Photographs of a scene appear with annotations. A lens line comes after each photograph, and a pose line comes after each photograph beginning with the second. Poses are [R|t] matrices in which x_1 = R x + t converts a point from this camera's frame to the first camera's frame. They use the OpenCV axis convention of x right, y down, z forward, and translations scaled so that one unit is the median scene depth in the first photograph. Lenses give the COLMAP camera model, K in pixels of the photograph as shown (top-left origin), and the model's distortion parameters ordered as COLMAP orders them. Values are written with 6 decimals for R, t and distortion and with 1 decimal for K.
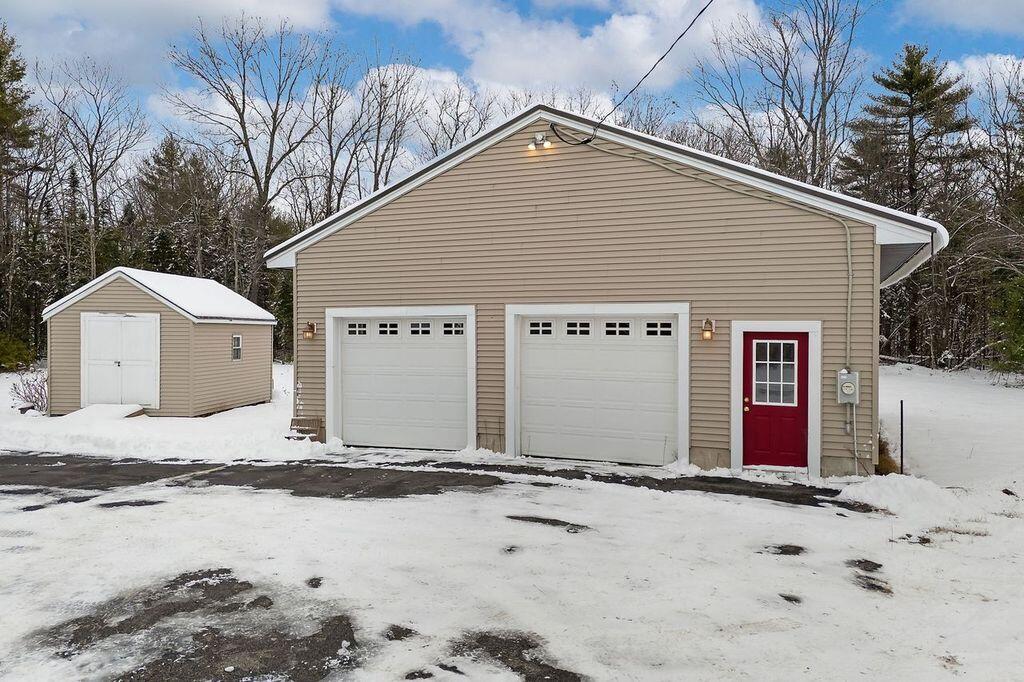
lens RADIAL K [[784.5, 0, 514.4], [0, 784.5, 333.7], [0, 0, 1]] dist [0.054930, -0.007730]
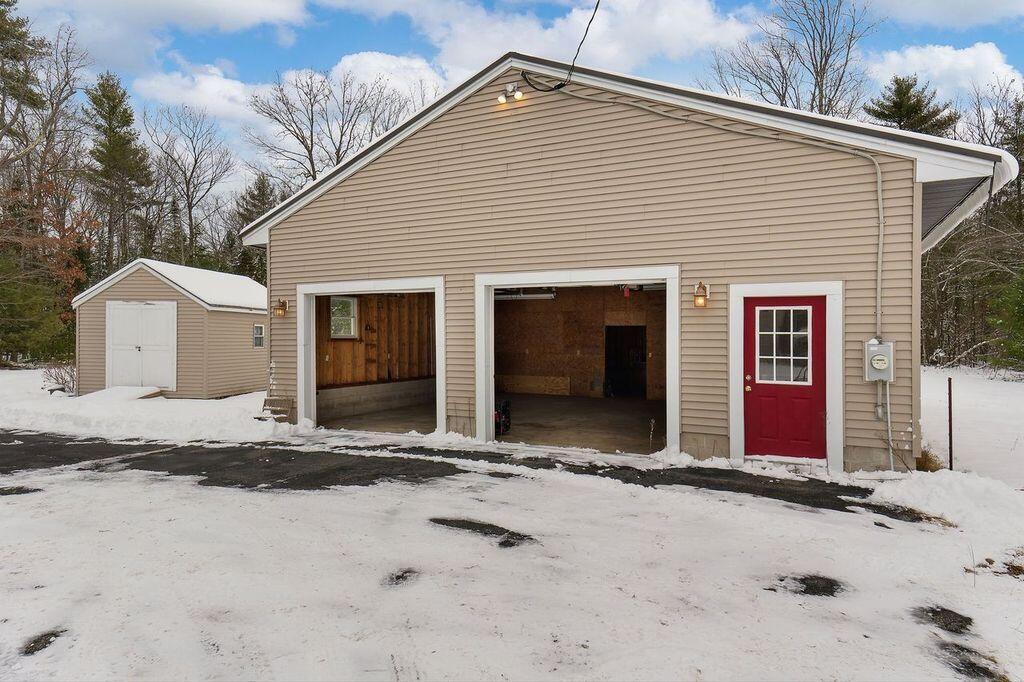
lens RADIAL K [[577.5, 0, 512.0], [0, 577.5, 341.0], [0, 0, 1]] dist [0.041897, 0.001477]
pose [[0.995266, -0.003256, -0.097139, 0.102530], [0.001884, 0.999897, -0.014214, 0.052889], [0.097175, 0.013964, 0.995169, 0.353550]]
